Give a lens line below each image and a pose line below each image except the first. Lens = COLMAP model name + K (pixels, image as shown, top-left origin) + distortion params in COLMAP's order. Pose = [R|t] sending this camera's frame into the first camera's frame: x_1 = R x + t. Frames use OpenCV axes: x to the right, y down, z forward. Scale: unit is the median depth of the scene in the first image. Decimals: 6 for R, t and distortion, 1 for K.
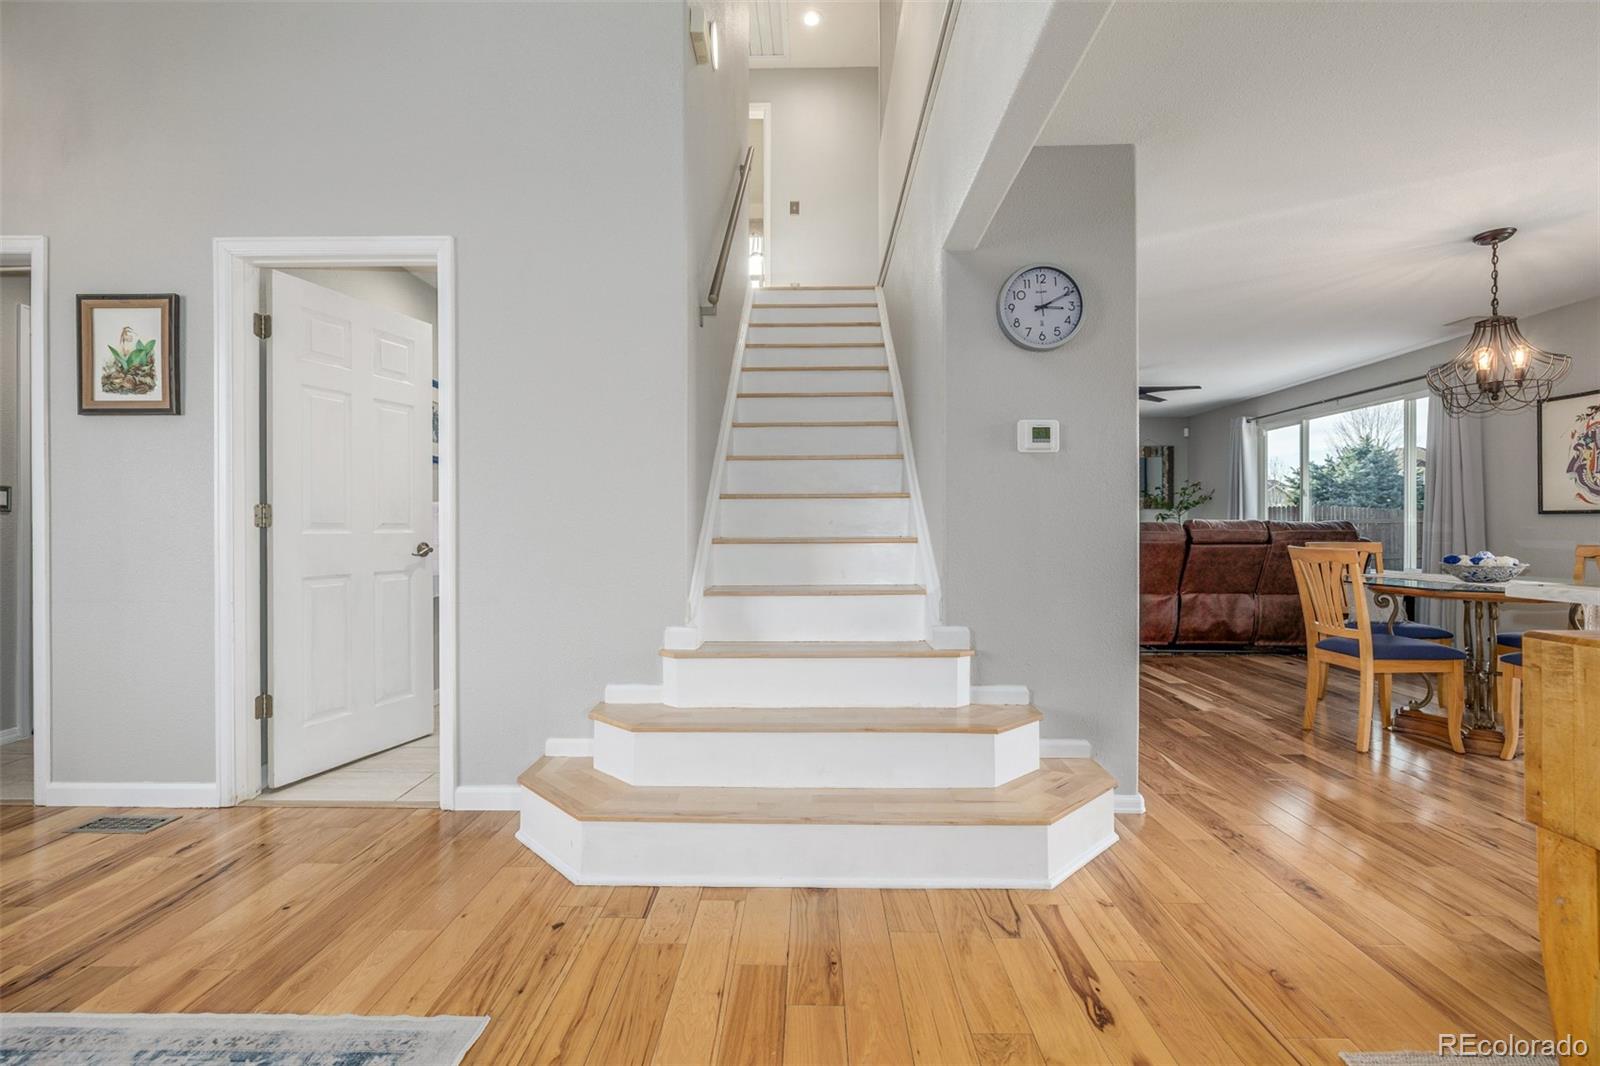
lens RADIAL K [[698.9, 0, 789.5], [0, 698.9, 529.6], [0, 0, 1]] dist [0.003330, 0.000073]
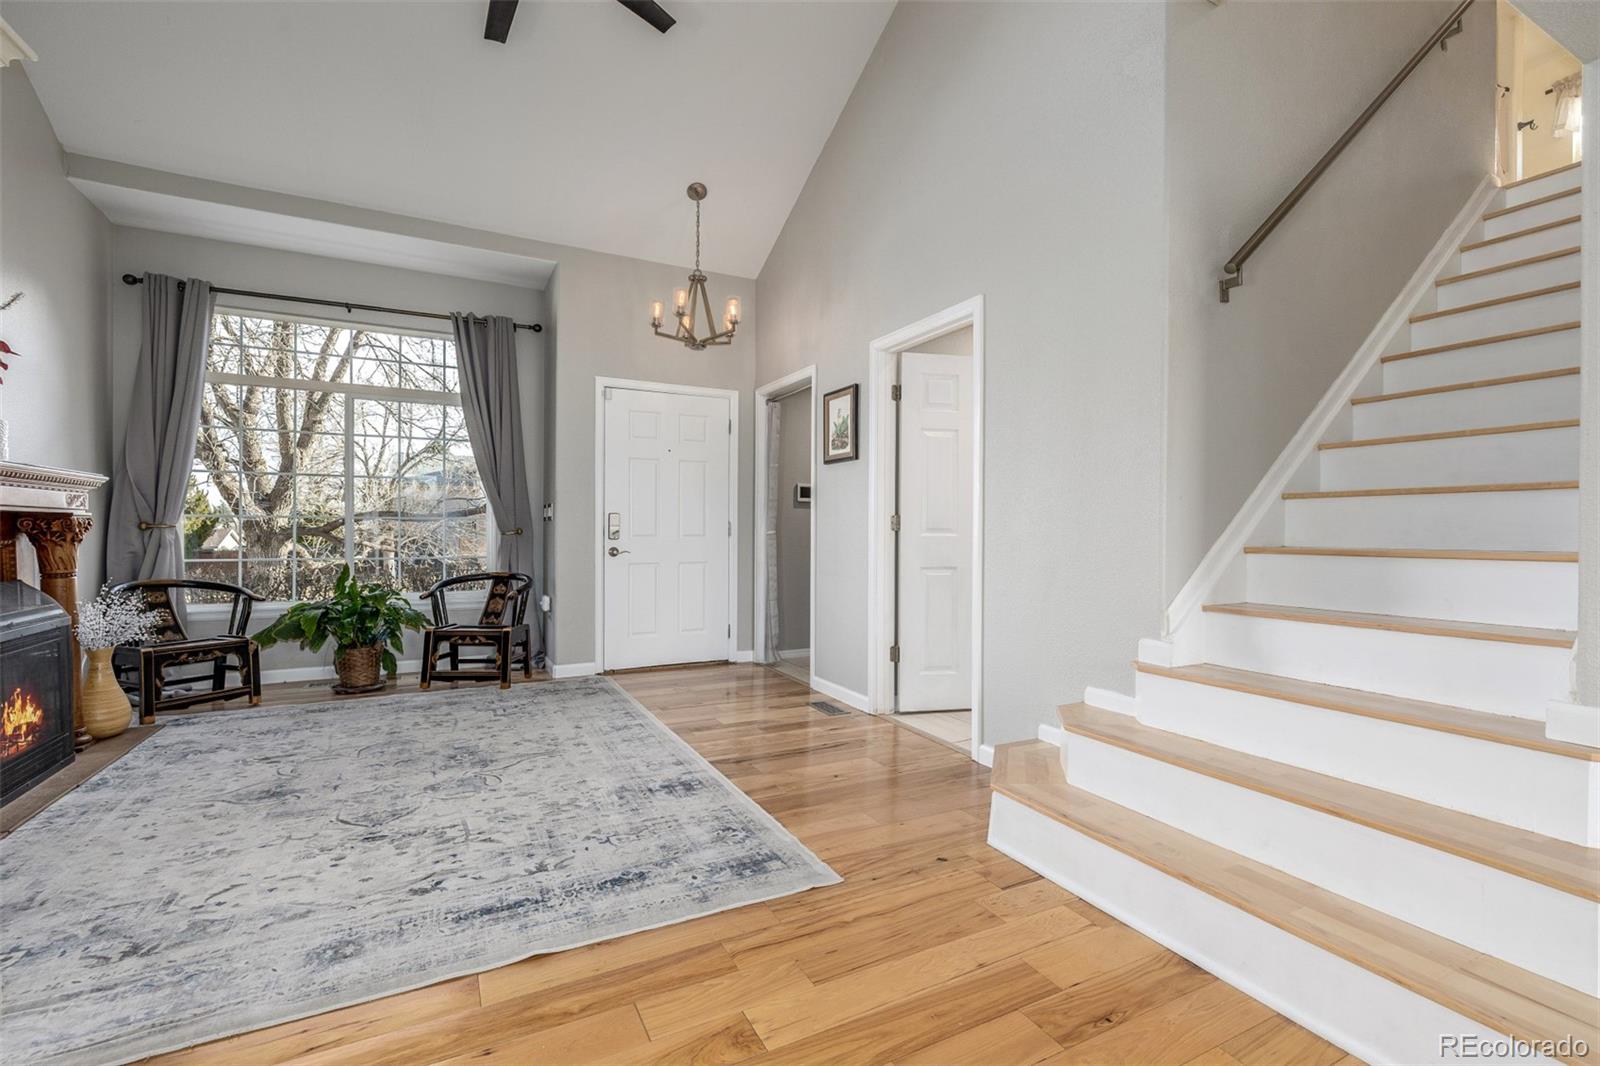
lens RADIAL K [[673.6, 0, 795.6], [0, 673.6, 533.3], [0, 0, 1]] dist [0.000497, 0.000161]
pose [[0.483011, 0.007456, -0.875582, 0.393746], [-0.010449, 0.999942, 0.002751, 0.000215], [0.875552, 0.007820, 0.483061, 0.146361]]
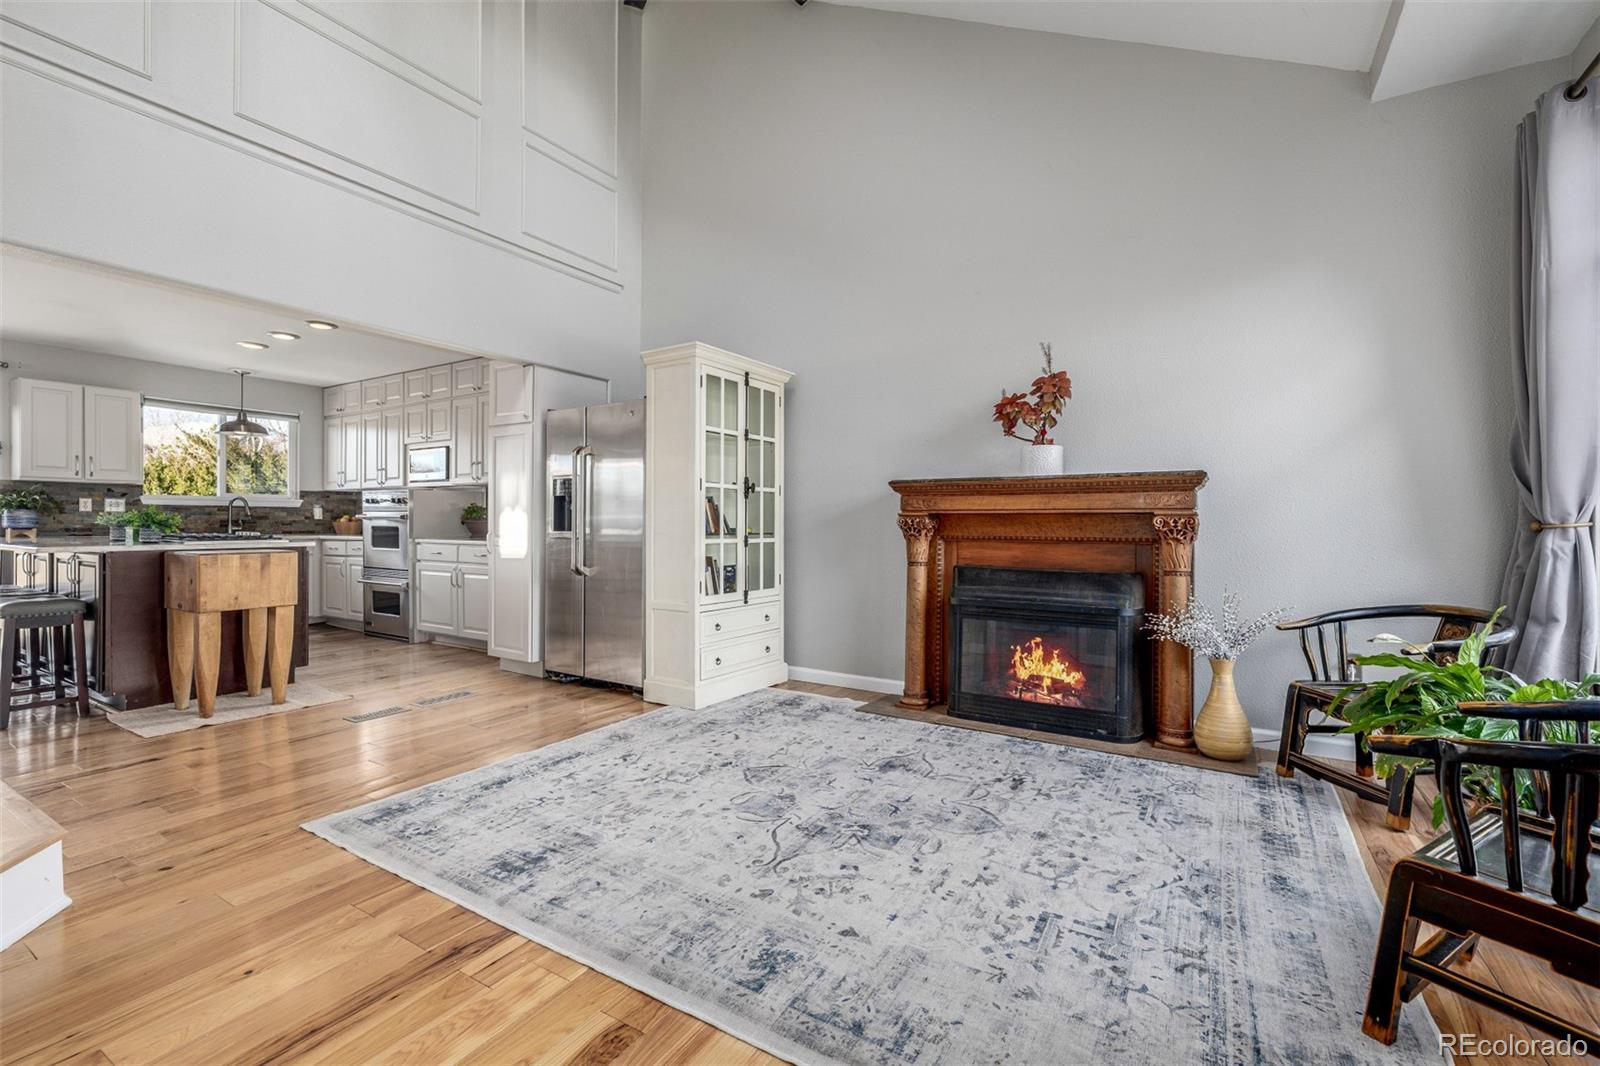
lens RADIAL K [[698.7, 0, 797.9], [0, 698.7, 519.1], [0, 0, 1]] dist [0.001351, 0.000244]
pose [[-0.865172, -0.000364, 0.501474, -1.264503], [-0.003140, 0.999984, -0.004691, -0.010386], [-0.501465, -0.005634, -0.865160, 1.029363]]
